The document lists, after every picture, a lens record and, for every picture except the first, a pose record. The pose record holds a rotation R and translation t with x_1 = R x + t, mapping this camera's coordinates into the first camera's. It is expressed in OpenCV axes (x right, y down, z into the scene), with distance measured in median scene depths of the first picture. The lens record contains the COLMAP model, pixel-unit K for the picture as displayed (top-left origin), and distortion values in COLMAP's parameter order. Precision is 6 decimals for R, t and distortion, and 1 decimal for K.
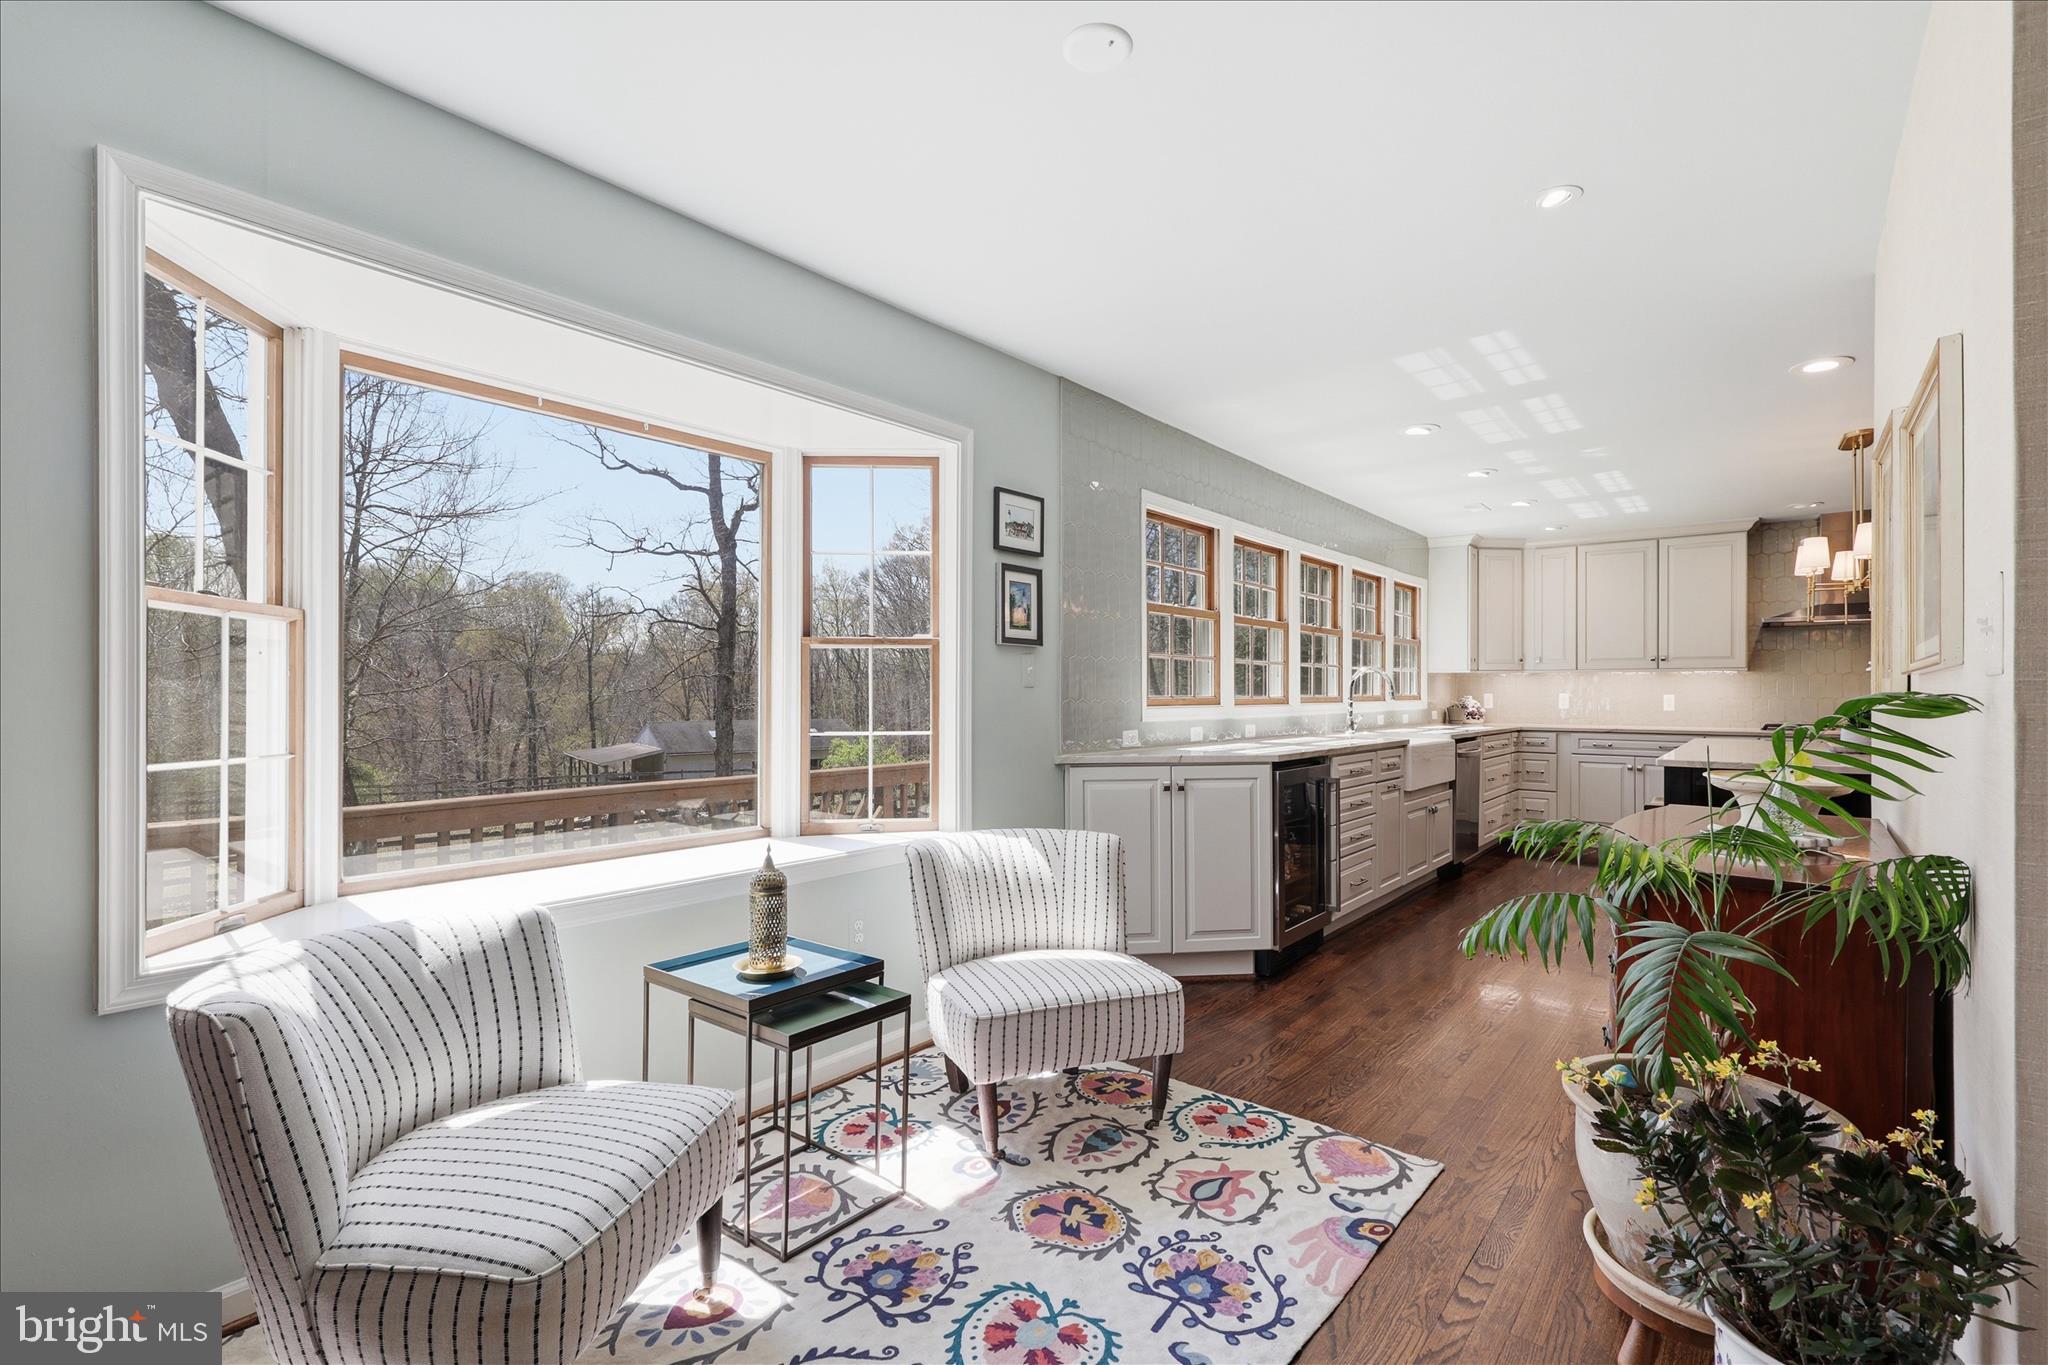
lens RADIAL K [[949.2, 0, 1024.0], [0, 949.2, 682.5], [0, 0, 1]] dist [0.001969, 0.000521]
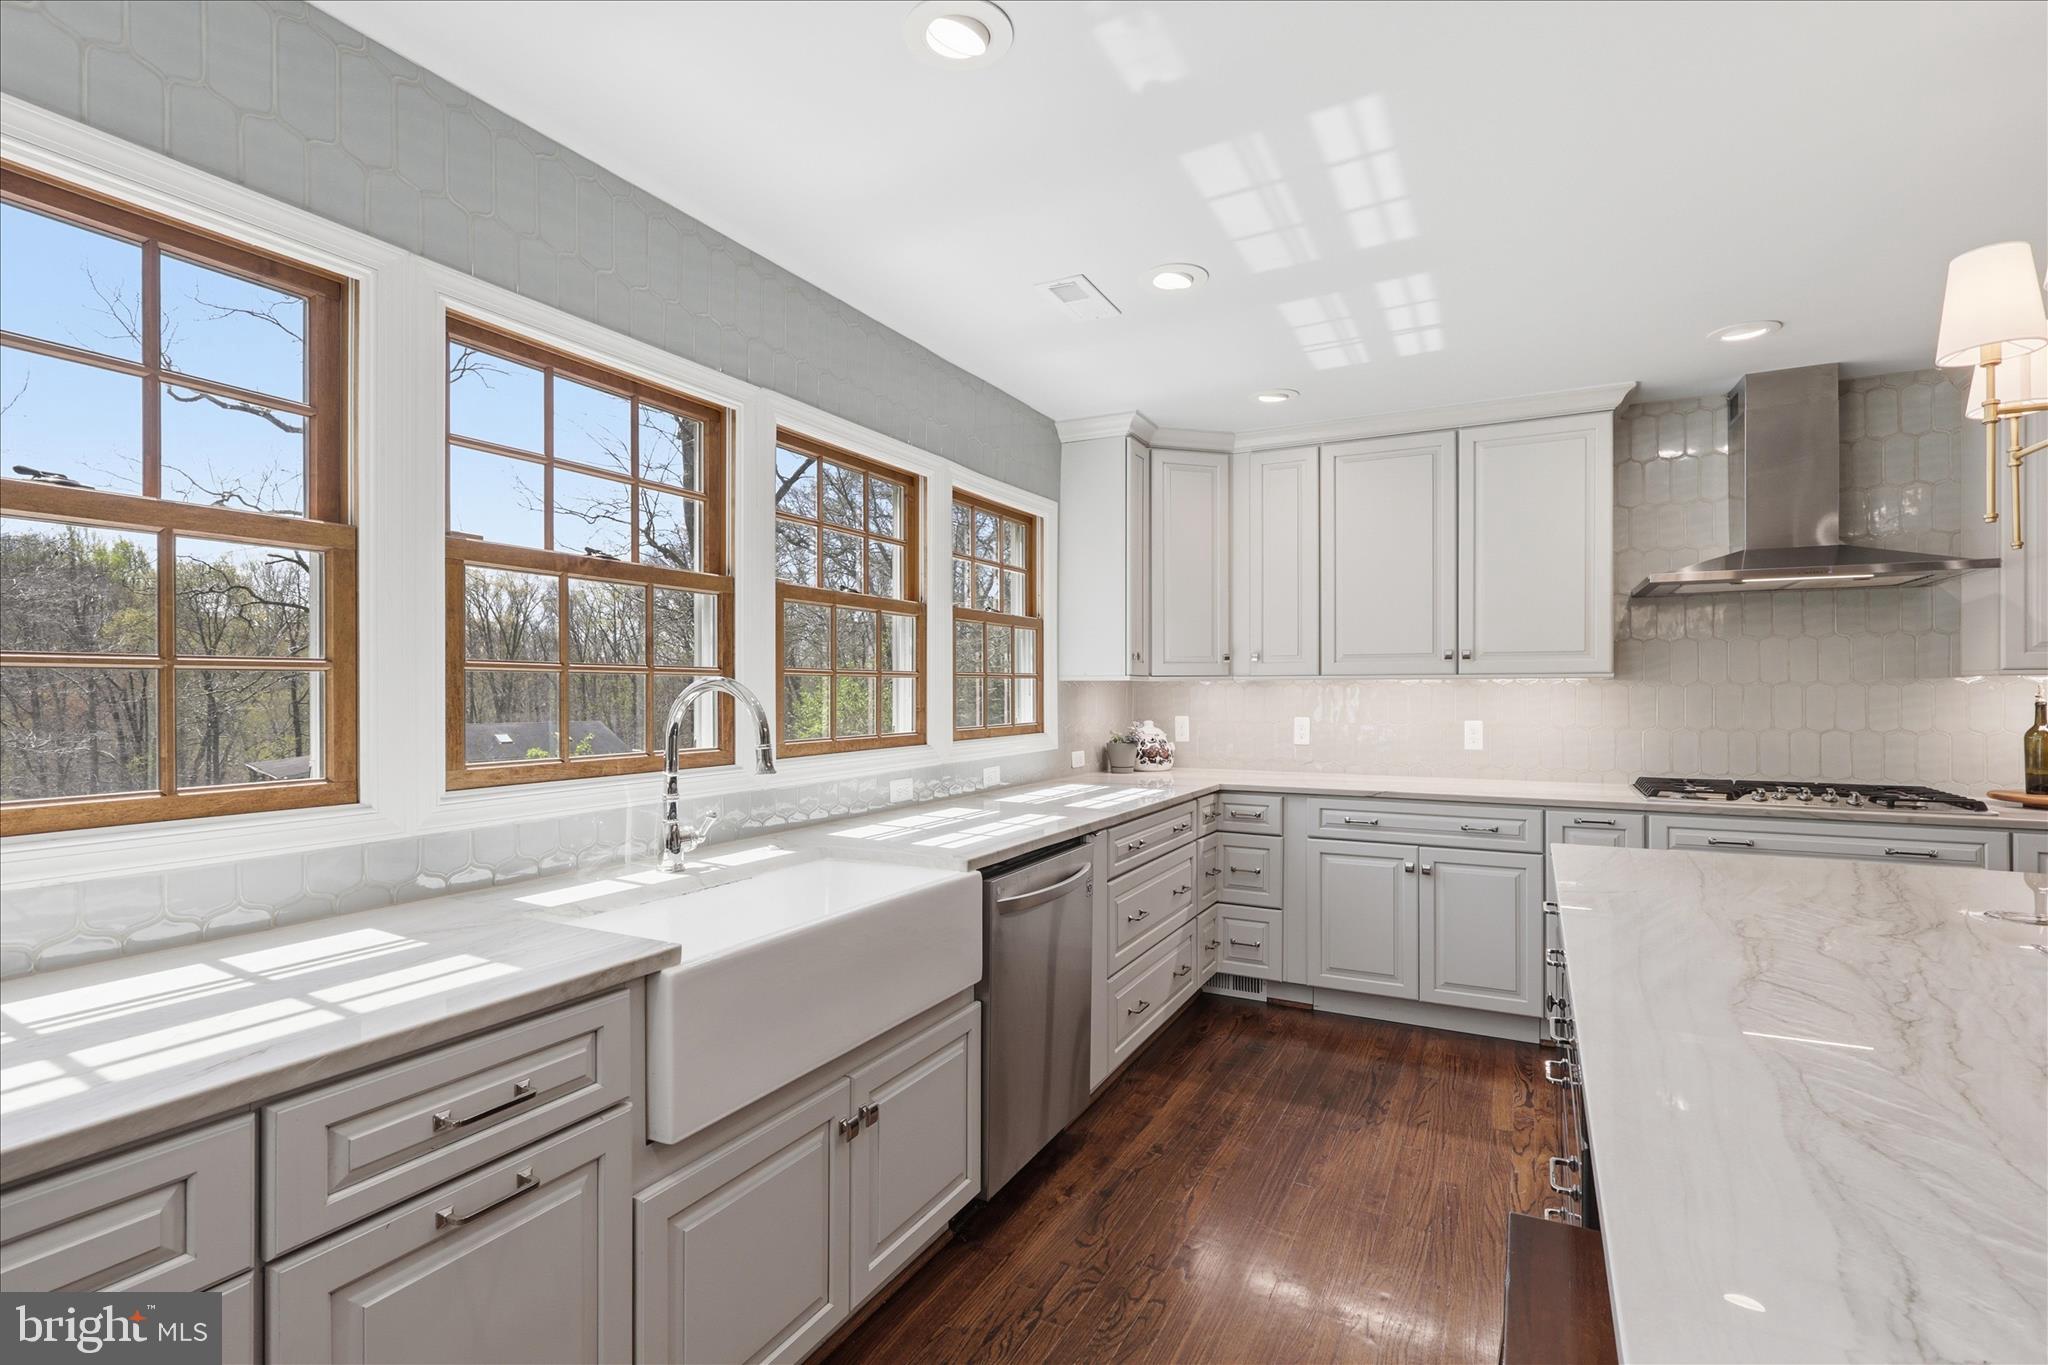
lens RADIAL K [[949.2, 0, 1024.0], [0, 949.2, 682.5], [0, 0, 1]] dist [0.001969, 0.000521]
pose [[0.982959, -0.002481, 0.183810, 0.318893], [0.001565, 0.999986, 0.005129, -0.012351], [-0.183820, -0.004754, 0.982948, 0.502722]]
